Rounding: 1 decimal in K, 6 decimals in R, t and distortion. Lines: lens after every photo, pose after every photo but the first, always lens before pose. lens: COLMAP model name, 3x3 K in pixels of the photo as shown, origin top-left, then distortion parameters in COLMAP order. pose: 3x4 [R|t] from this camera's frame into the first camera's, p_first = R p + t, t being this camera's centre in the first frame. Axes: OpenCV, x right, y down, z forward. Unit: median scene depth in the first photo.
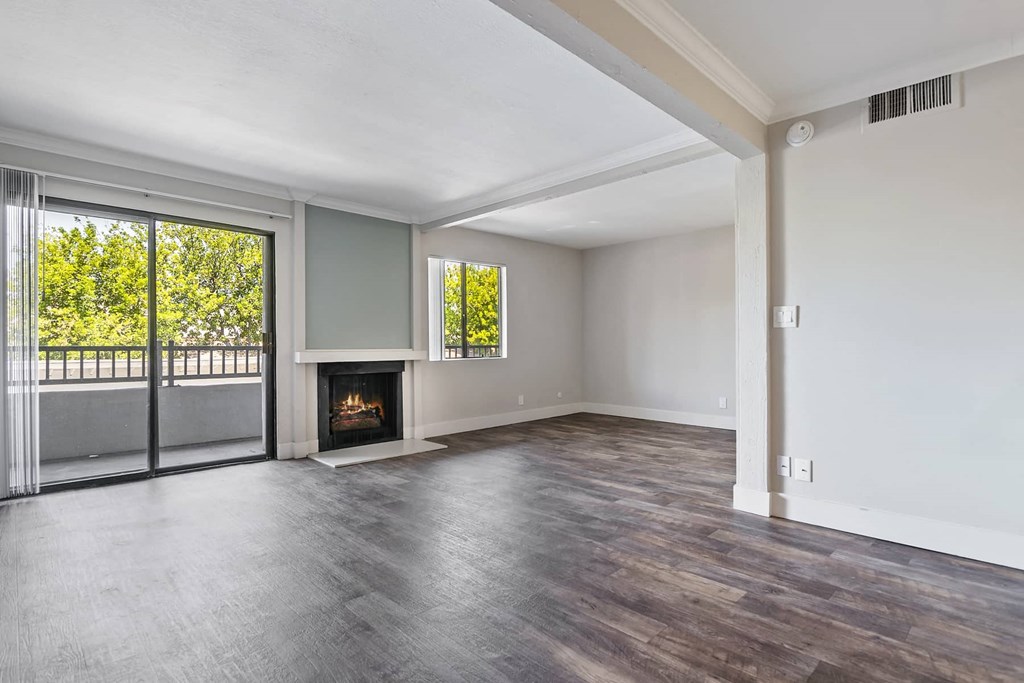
lens RADIAL K [[513.9, 0, 512.0], [0, 513.9, 341.5], [0, 0, 1]] dist [-0.003367, -0.000689]
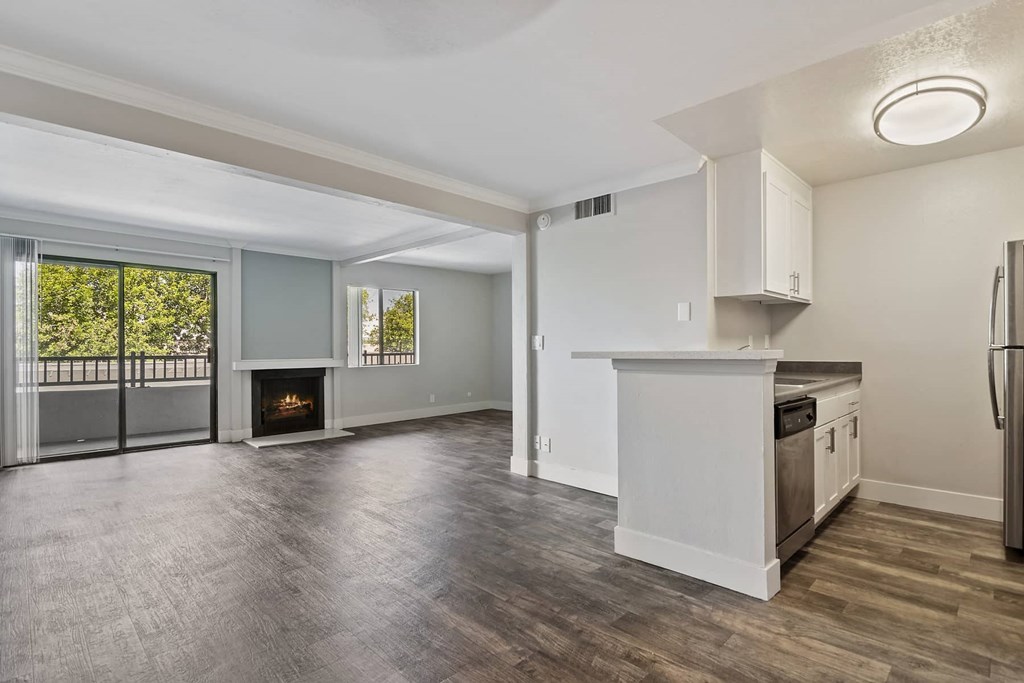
lens RADIAL K [[506.0, 0, 512.0], [0, 506.0, 341.5], [0, 0, 1]] dist [-0.000721, -0.000890]
pose [[0.999990, 0.002603, 0.003710, 0.283929], [-0.002601, 0.999997, -0.000476, -0.032193], [-0.003712, 0.000466, 0.999993, -0.299079]]
